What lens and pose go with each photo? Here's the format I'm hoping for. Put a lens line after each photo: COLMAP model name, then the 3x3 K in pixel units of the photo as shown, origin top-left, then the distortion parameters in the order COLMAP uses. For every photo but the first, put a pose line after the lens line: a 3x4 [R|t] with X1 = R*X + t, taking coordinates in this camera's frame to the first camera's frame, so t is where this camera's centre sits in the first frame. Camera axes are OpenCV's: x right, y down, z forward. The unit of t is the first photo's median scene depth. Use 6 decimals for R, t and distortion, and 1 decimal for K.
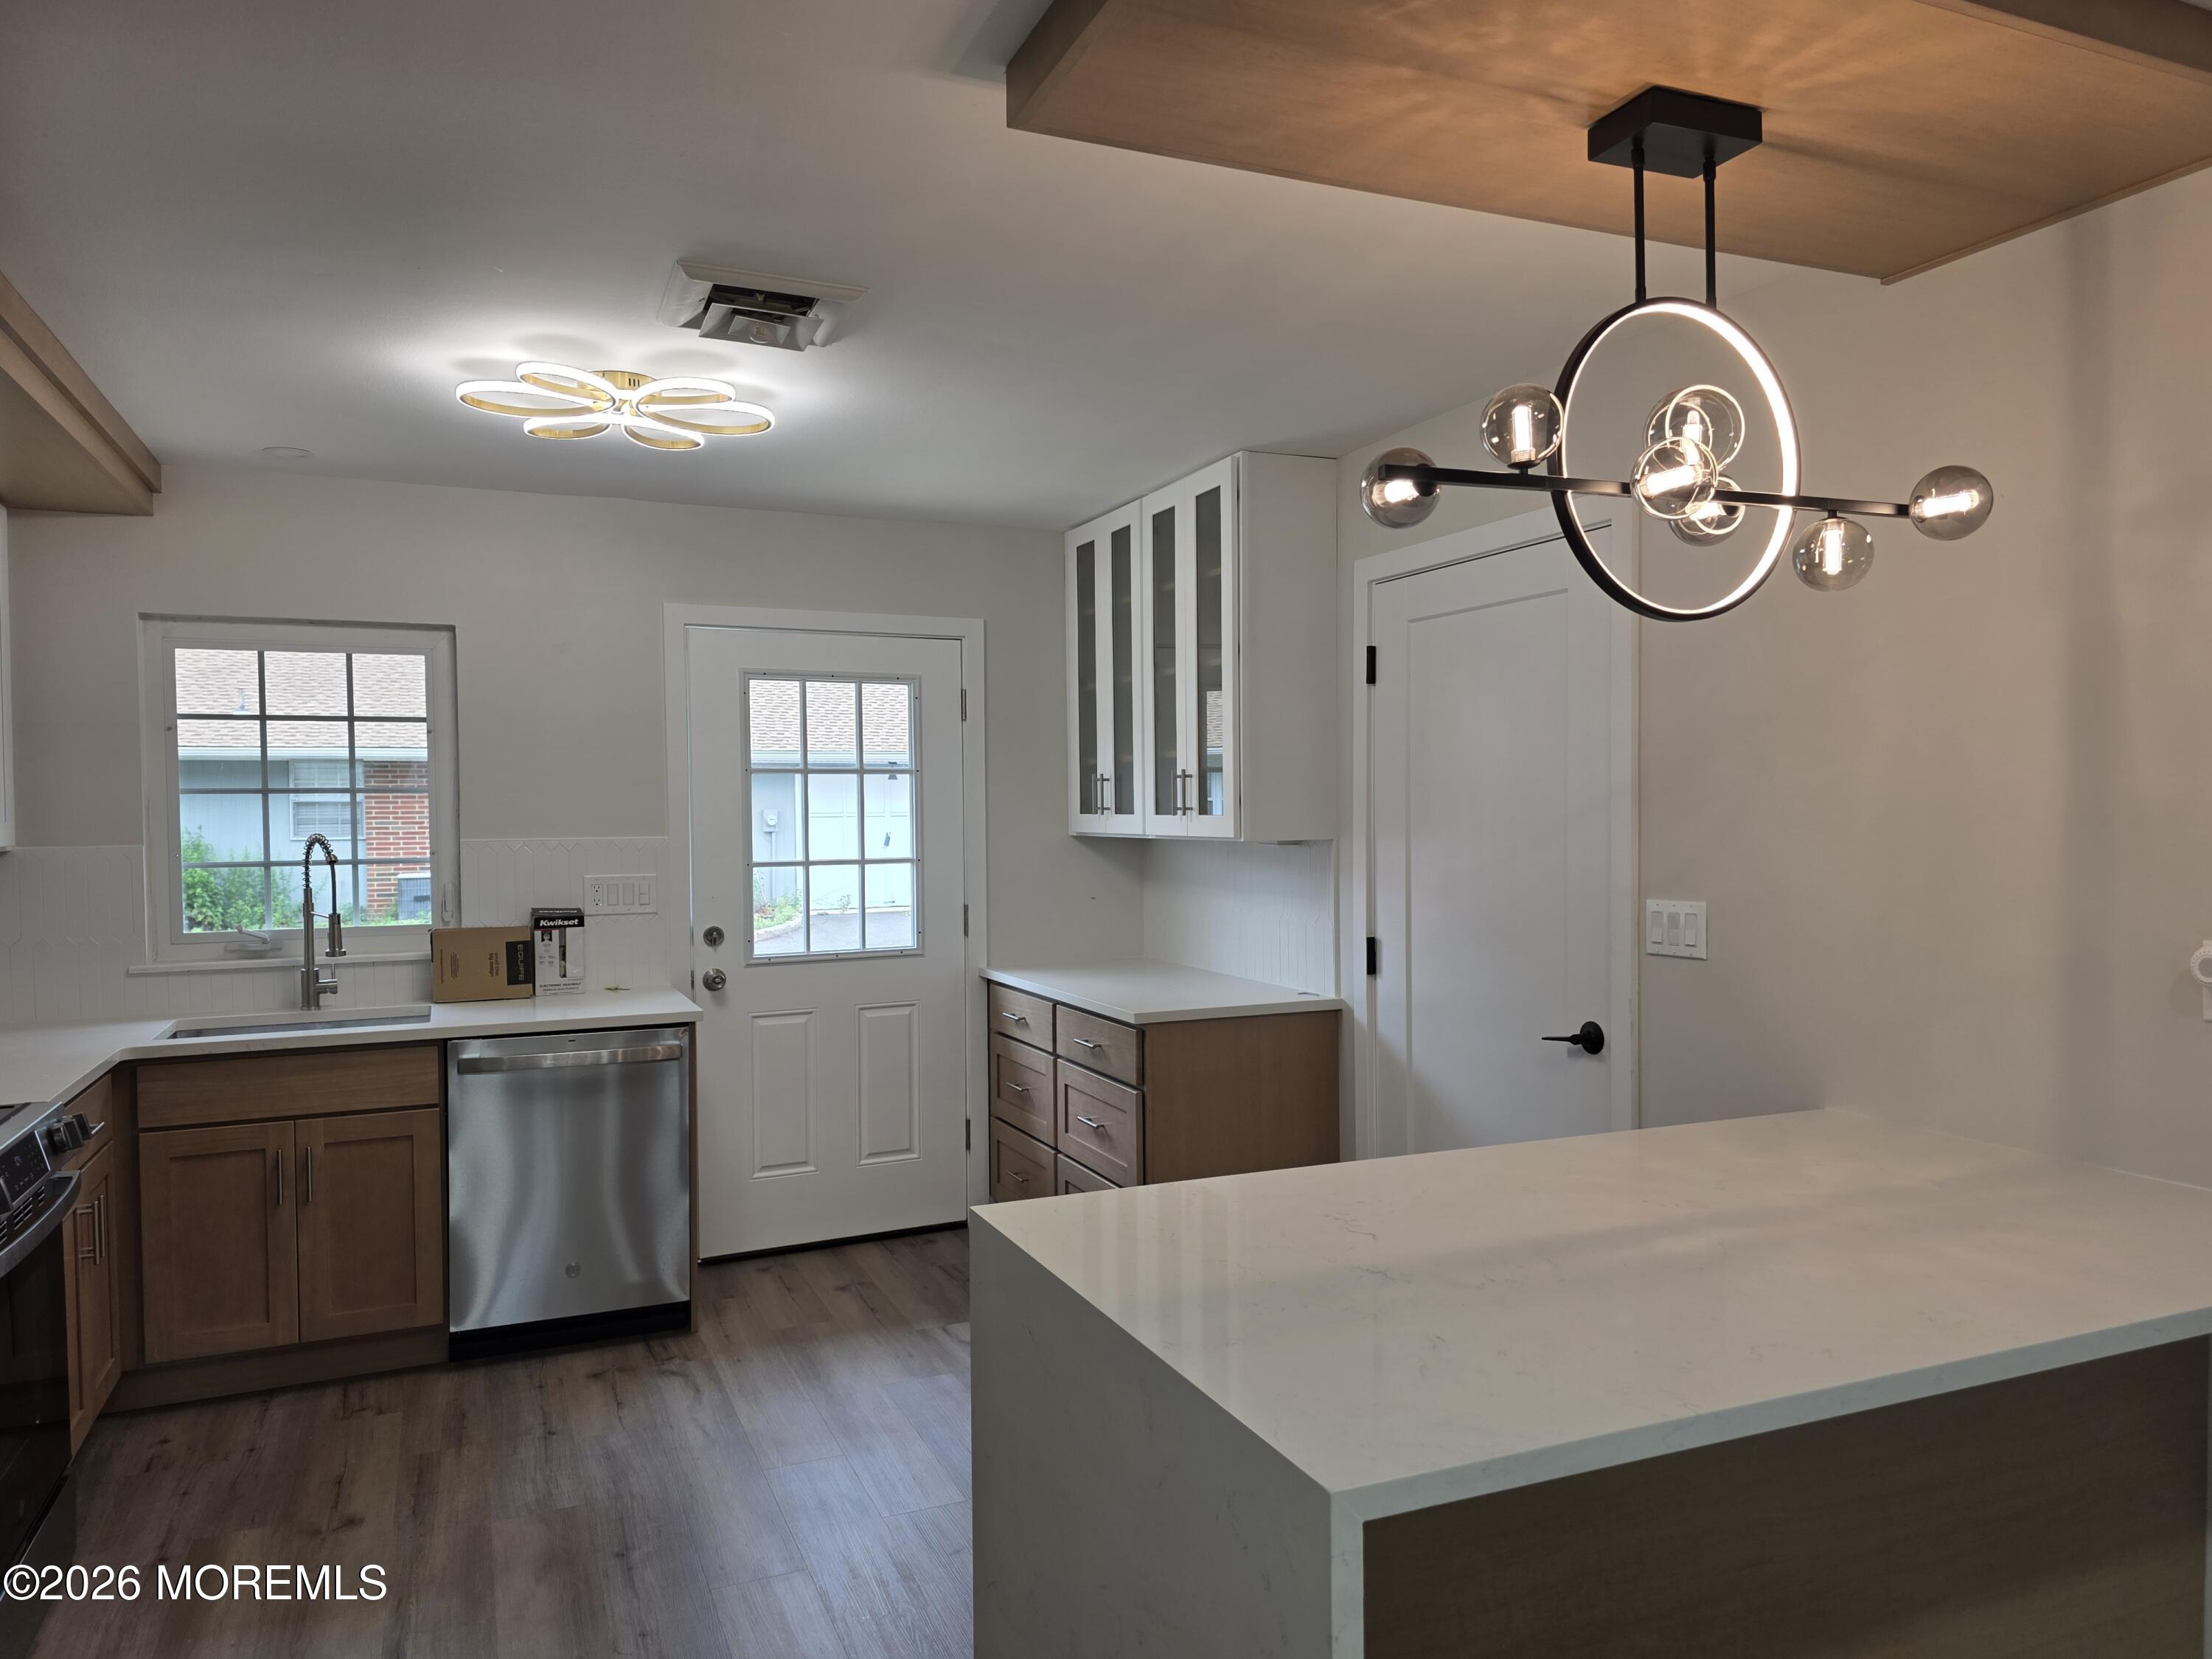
lens RADIAL K [[1490.3, 0, 1116.9], [0, 1490.3, 833.4], [0, 0, 1]] dist [0.051976, -0.038675]
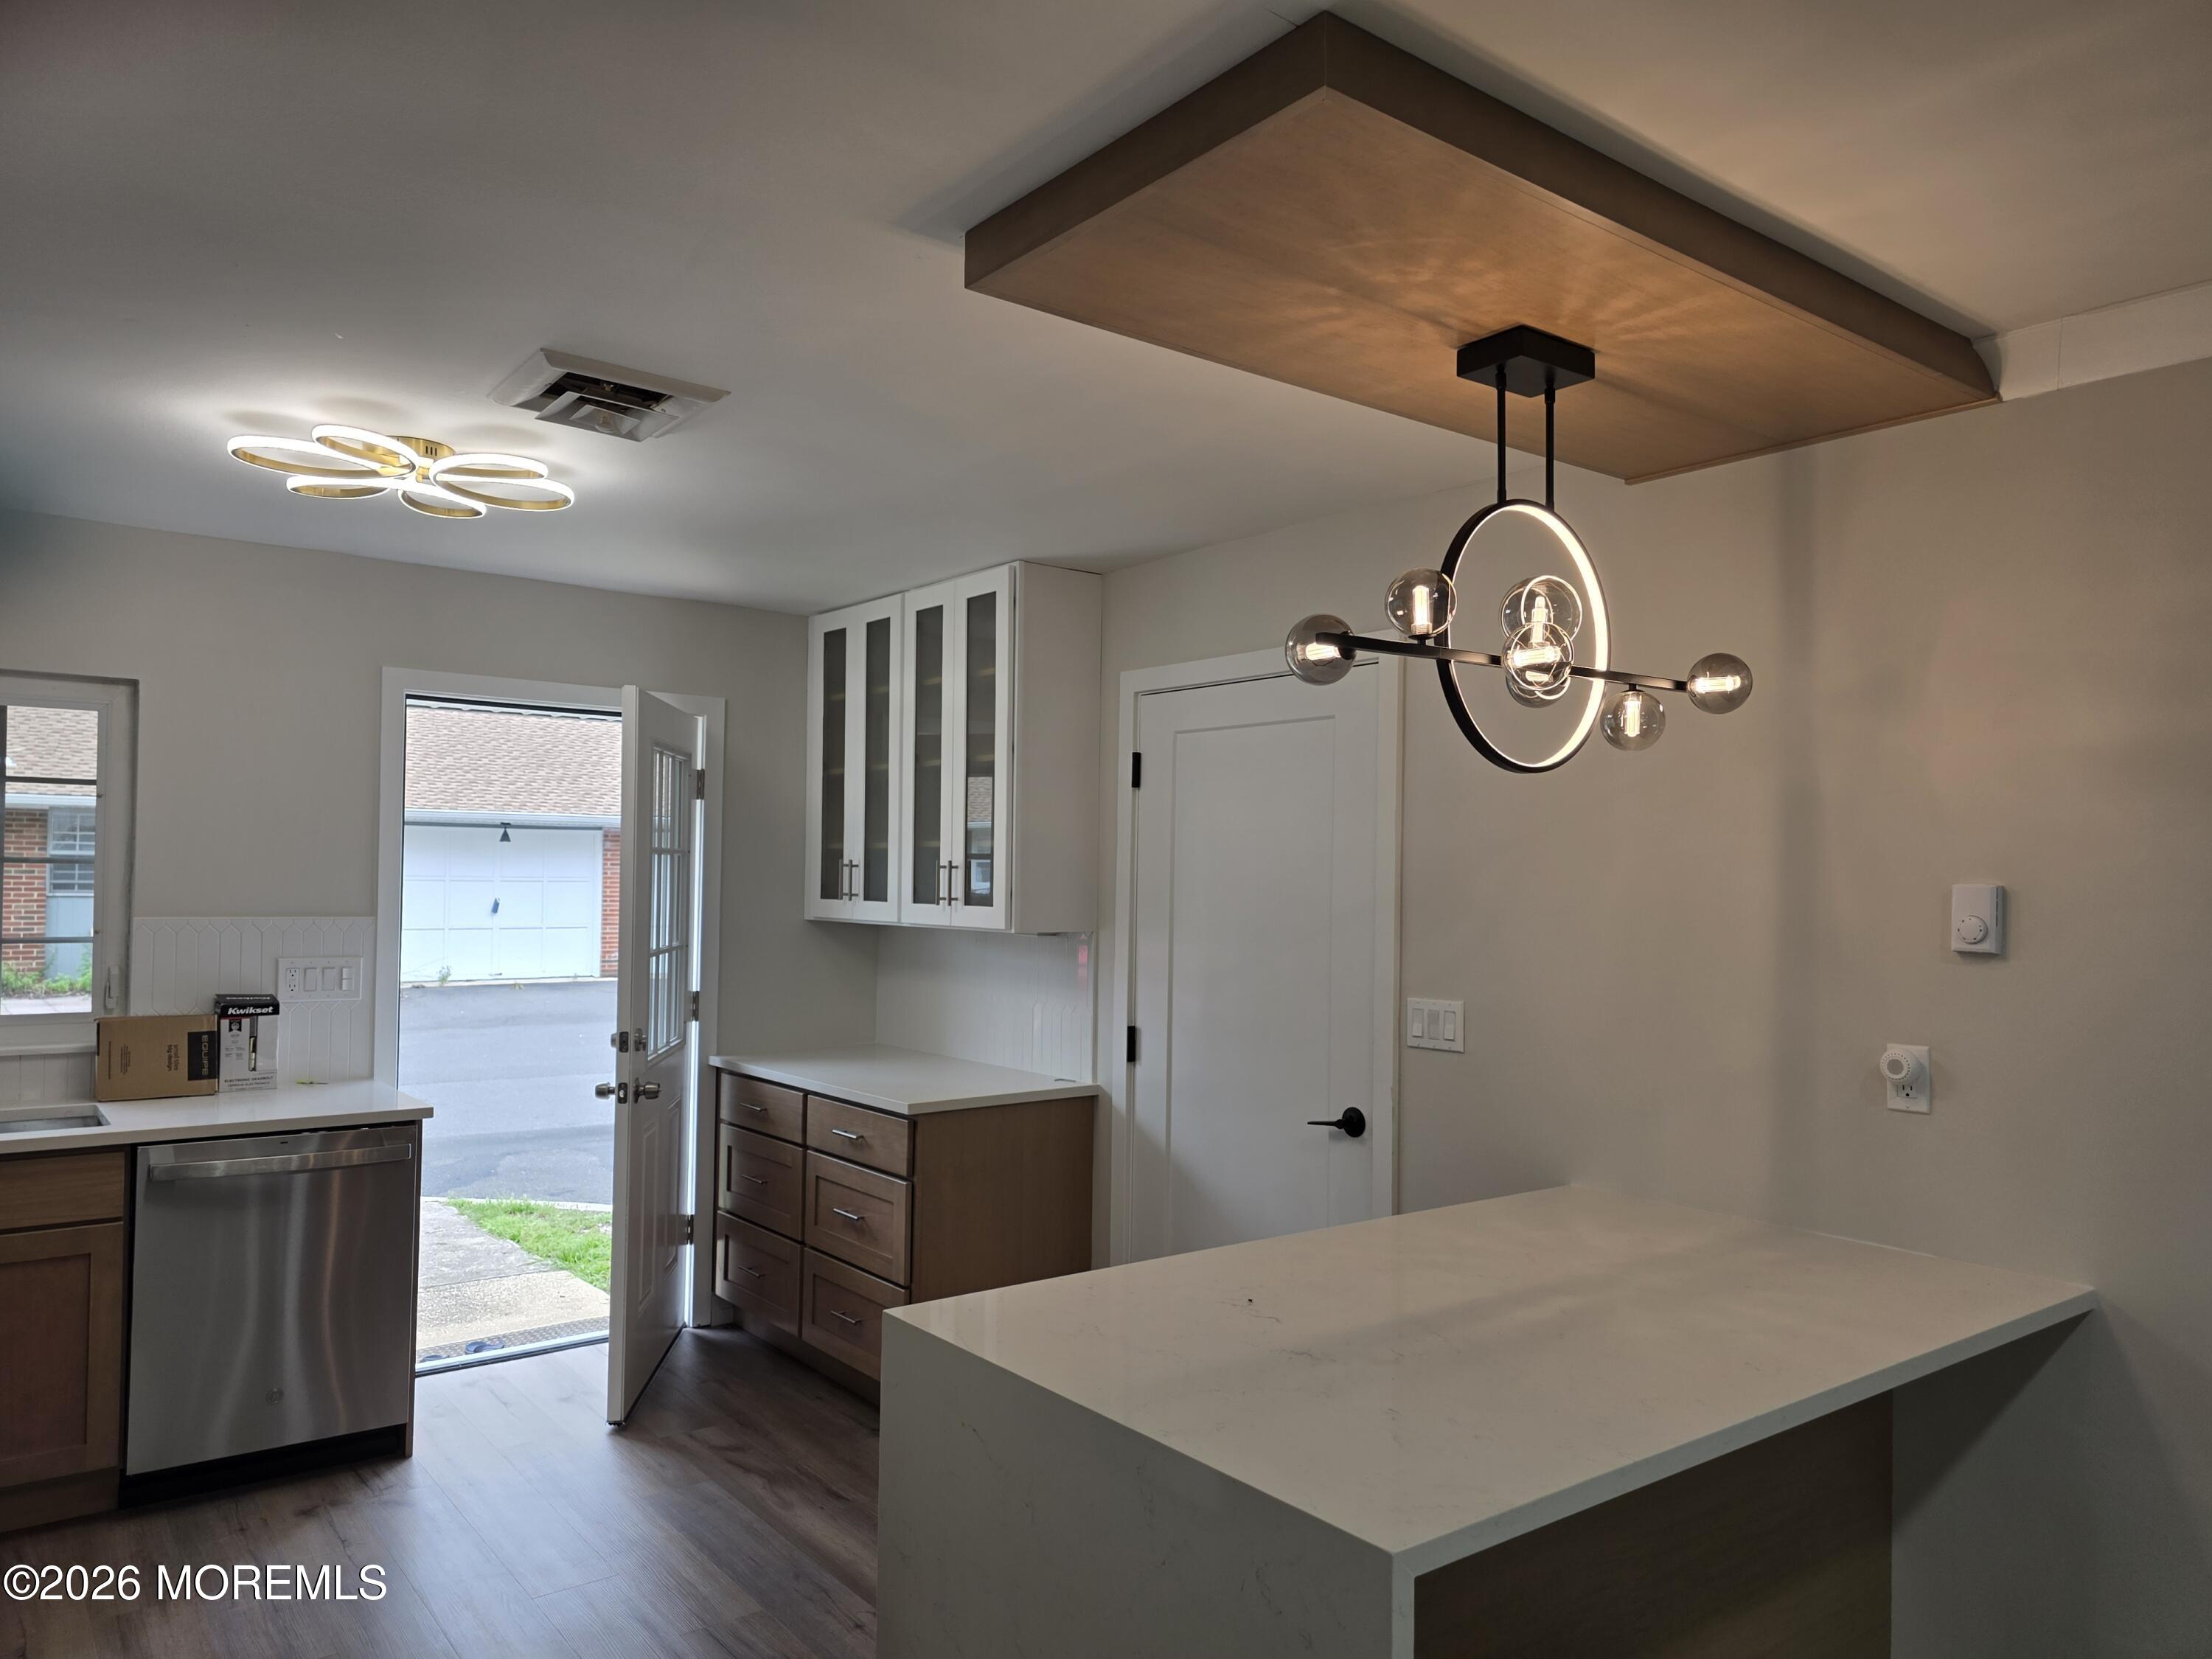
lens RADIAL K [[1490.3, 0, 1118.9], [0, 1490.3, 849.5], [0, 0, 1]] dist [0.051976, -0.038675]
pose [[0.968970, 0.028568, 0.245521, -0.120826], [-0.019409, 0.999025, -0.039644, -0.016358], [-0.246414, 0.033649, 0.968580, -0.026557]]
